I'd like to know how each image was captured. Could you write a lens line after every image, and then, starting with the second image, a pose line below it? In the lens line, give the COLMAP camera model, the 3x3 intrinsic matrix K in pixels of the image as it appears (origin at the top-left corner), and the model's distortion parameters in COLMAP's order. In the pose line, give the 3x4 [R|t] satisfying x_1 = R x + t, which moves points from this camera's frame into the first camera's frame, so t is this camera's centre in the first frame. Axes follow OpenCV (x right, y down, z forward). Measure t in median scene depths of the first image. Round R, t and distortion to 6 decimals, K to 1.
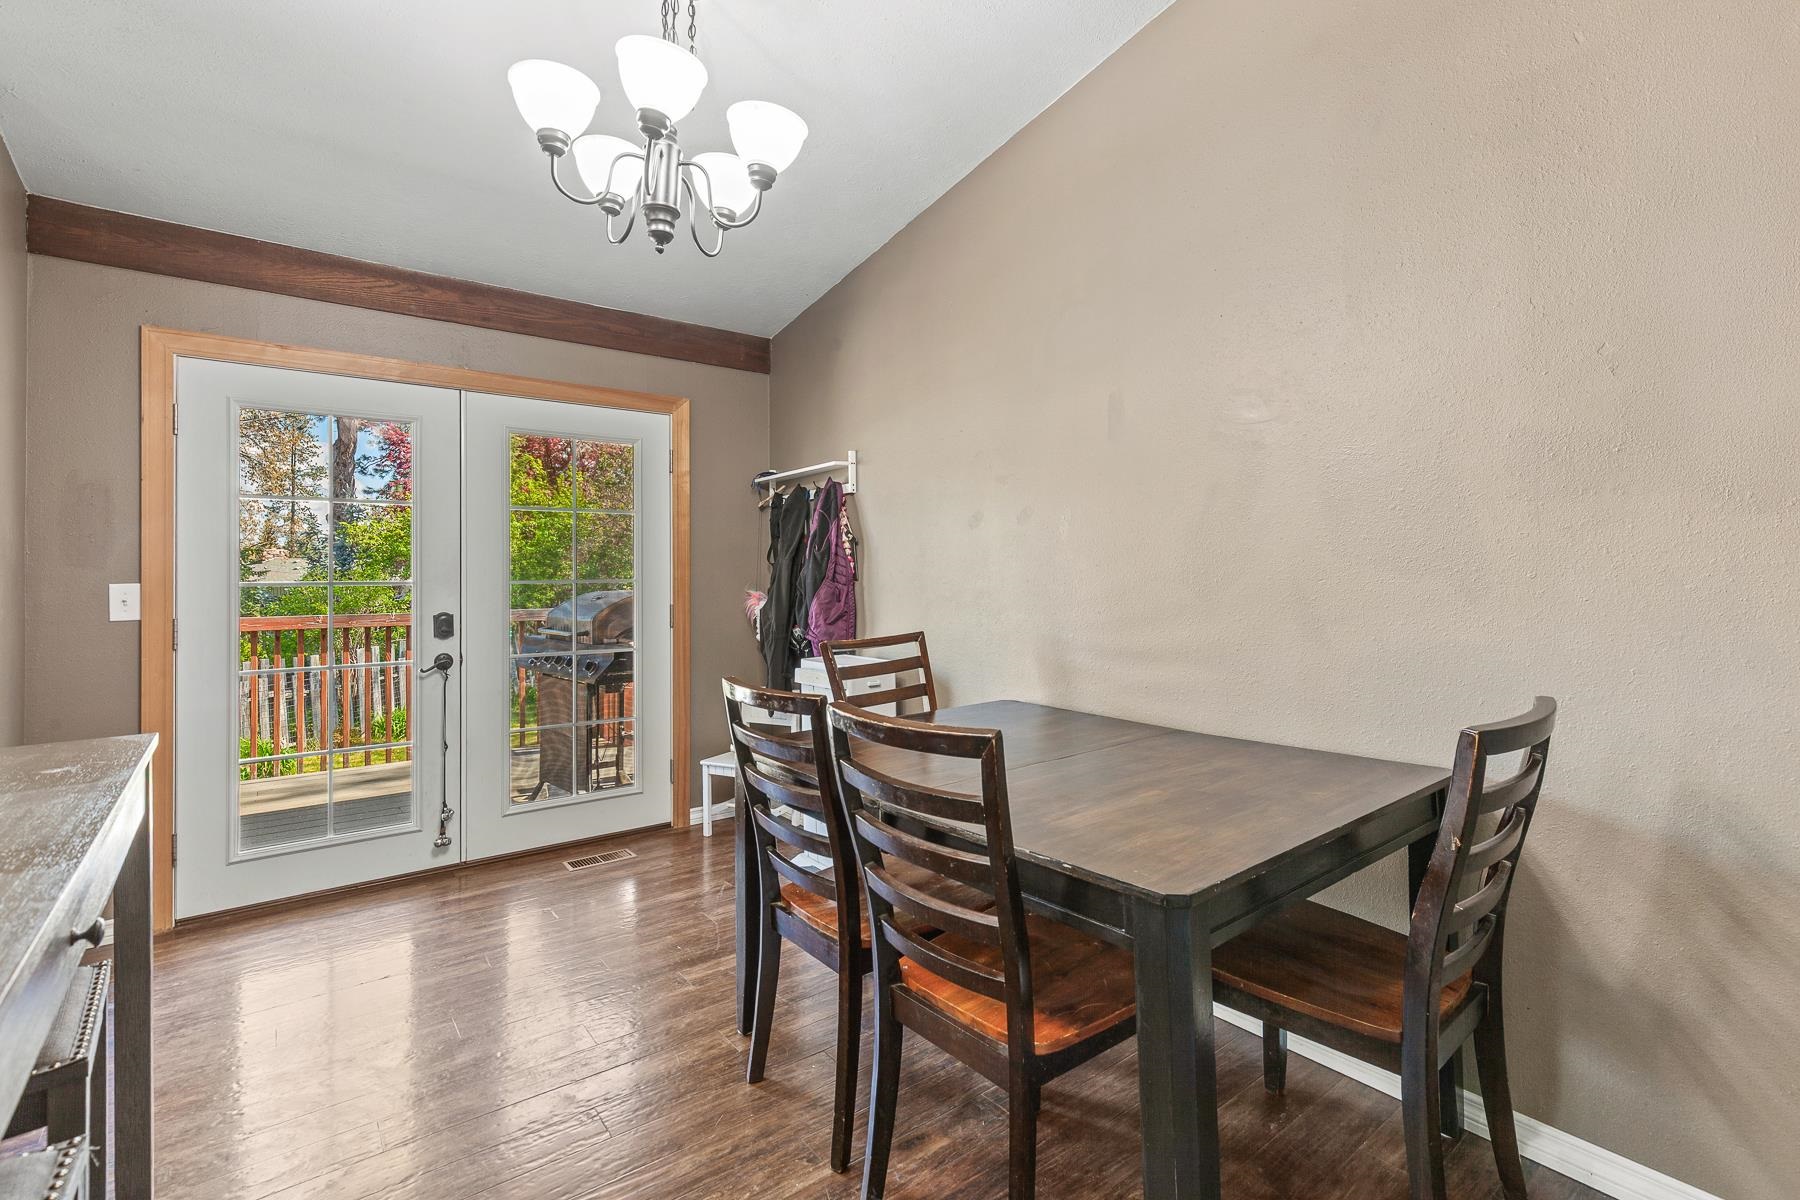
lens RADIAL K [[815.7, 0, 915.8], [0, 815.7, 569.0], [0, 0, 1]] dist [-0.002368, -0.000674]
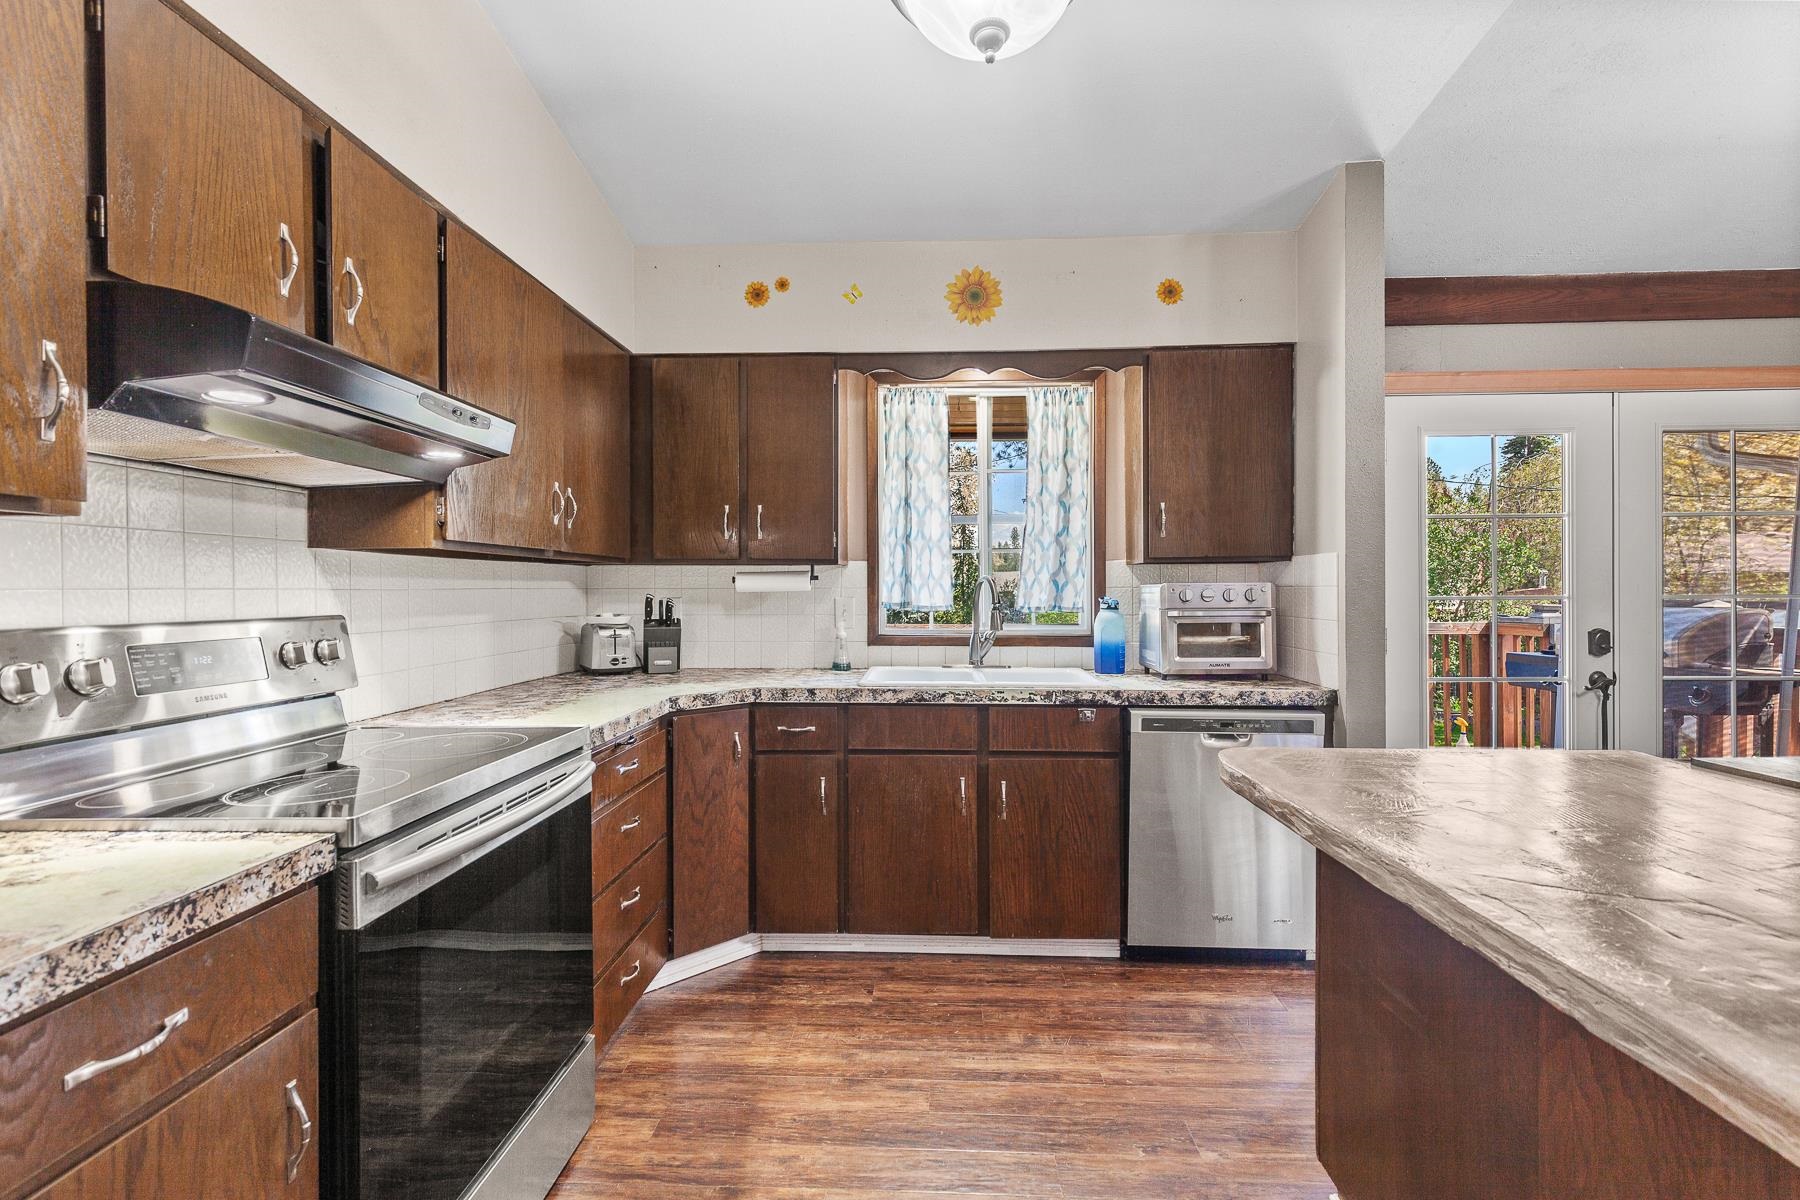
lens RADIAL K [[809.1, 0, 904.1], [0, 809.1, 595.8], [0, 0, 1]] dist [0.003638, 0.000210]
pose [[0.756297, 0.006787, -0.654193, -0.574243], [0.007109, 0.999802, 0.018592, -0.008459], [0.654190, -0.018712, 0.756099, -0.252682]]
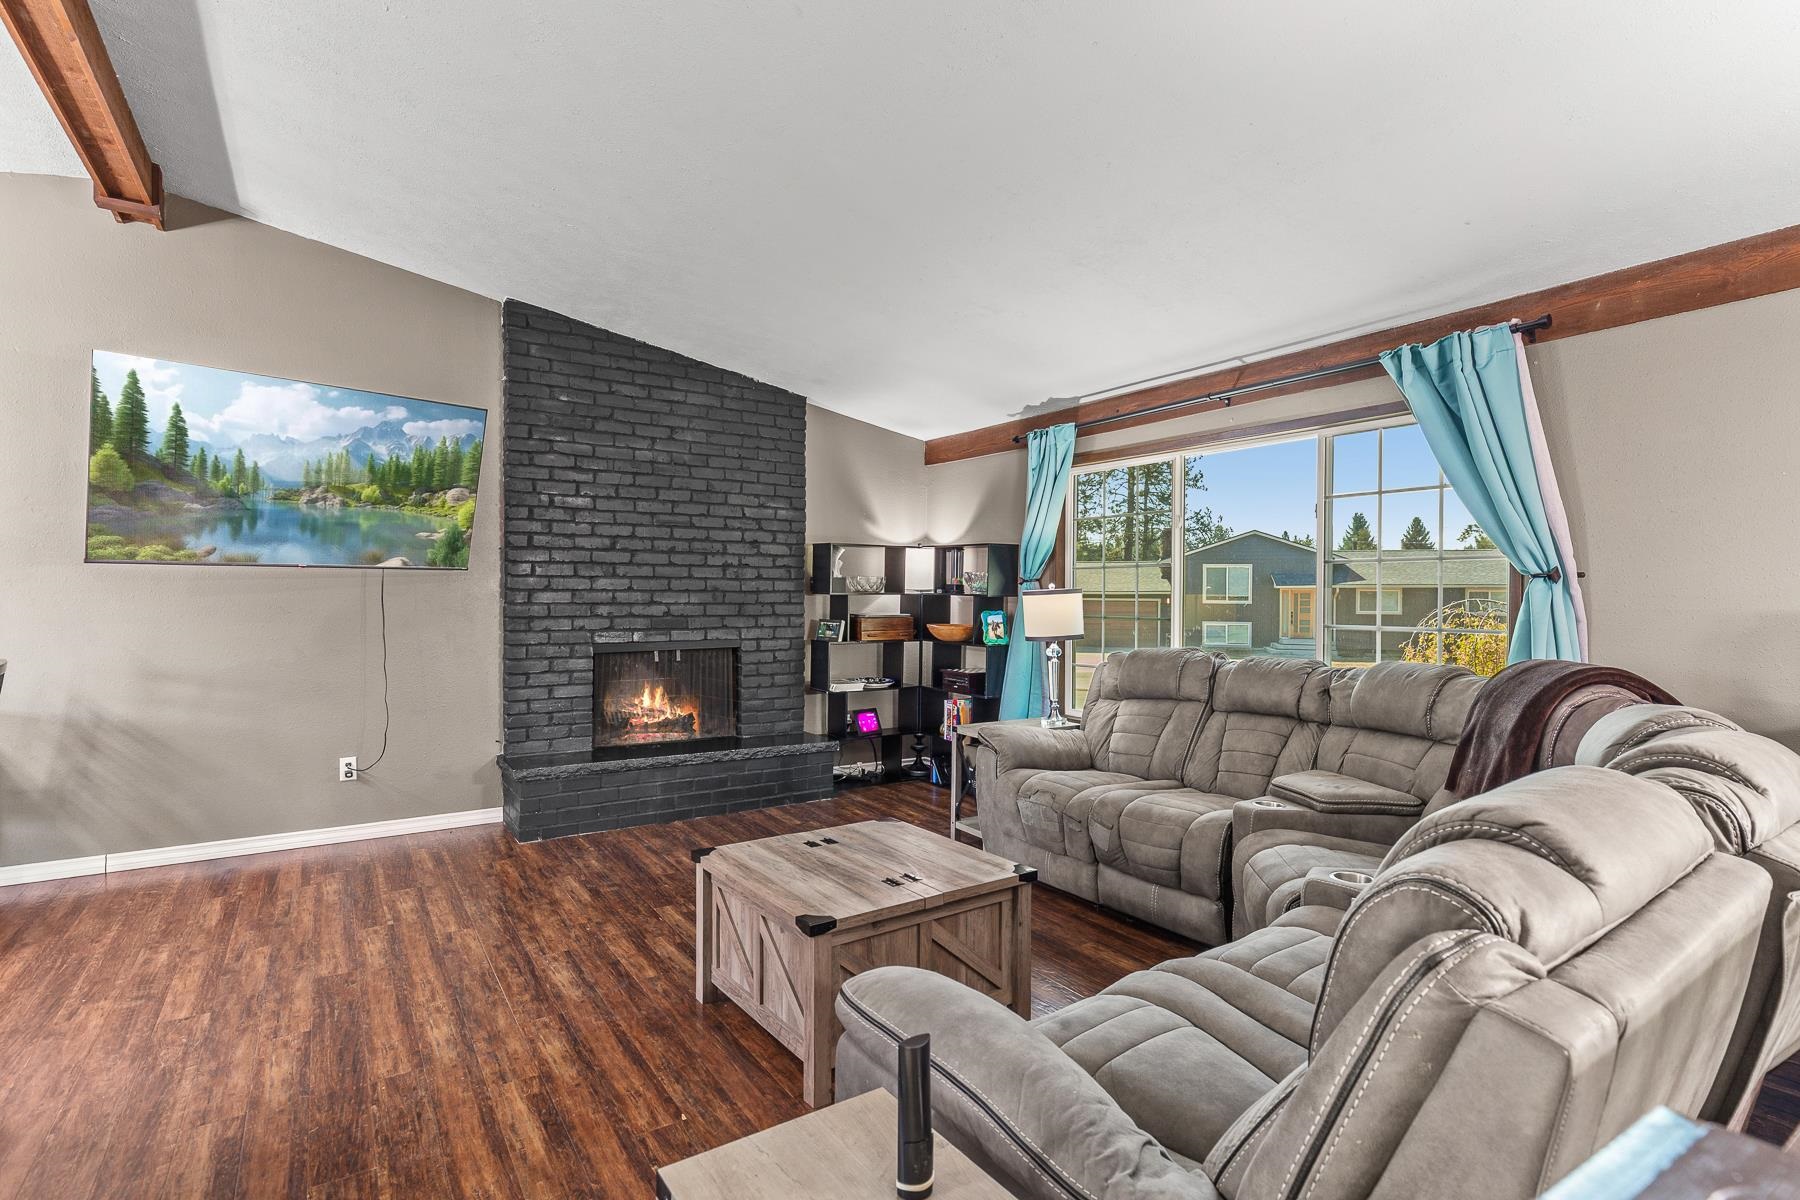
lens RADIAL K [[876.2, 0, 911.0], [0, 876.2, 600.3], [0, 0, 1]] dist [-0.000515, -0.001304]
pose [[0.081689, -0.001628, 0.996657, -0.624959], [-0.016592, 0.999858, 0.002993, -0.023047], [-0.996520, -0.016781, 0.081651, -0.739243]]
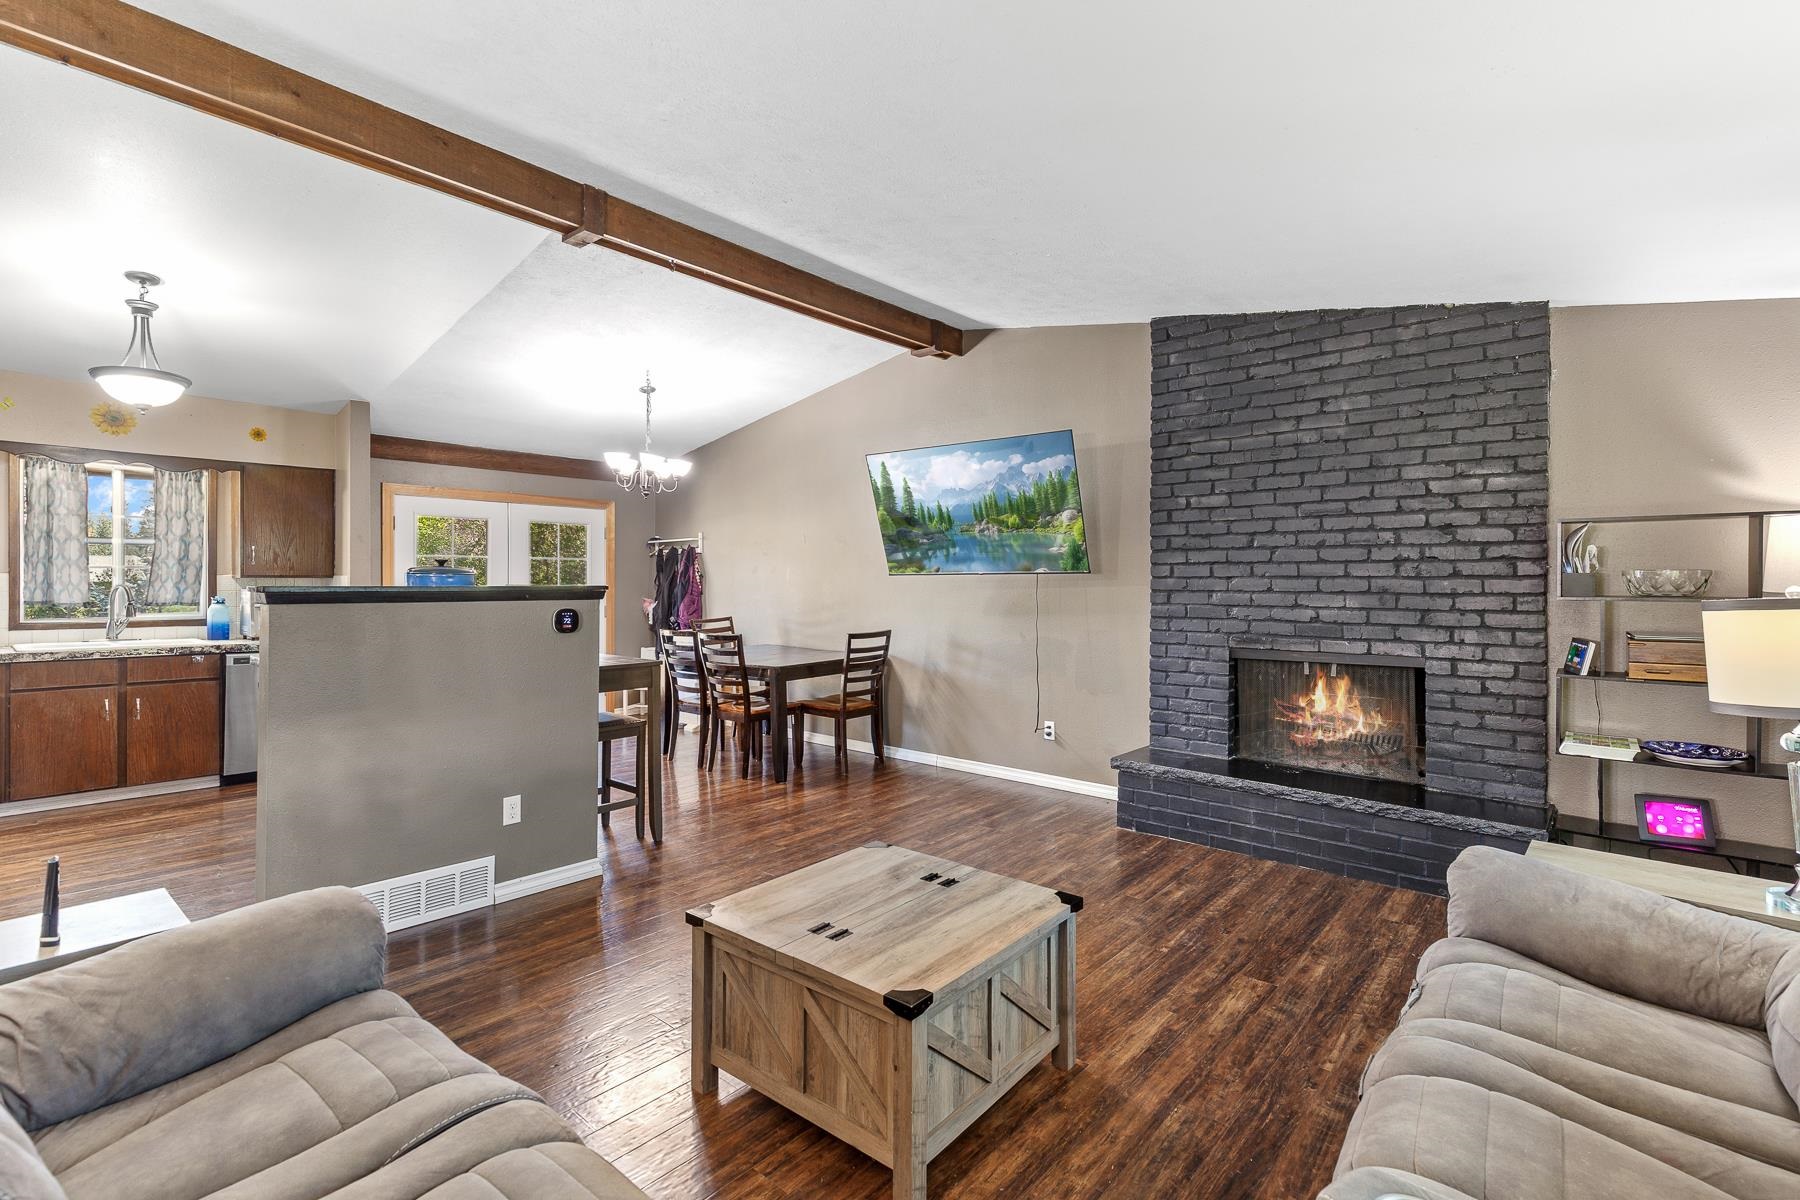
lens RADIAL K [[817.2, 0, 905.5], [0, 817.2, 583.8], [0, 0, 1]] dist [0.002659, -0.000211]
pose [[0.982723, 0.008276, 0.184900, 0.057564], [-0.010851, 0.999858, 0.012923, -0.050509], [-0.184766, -0.014706, 0.982672, -1.281299]]
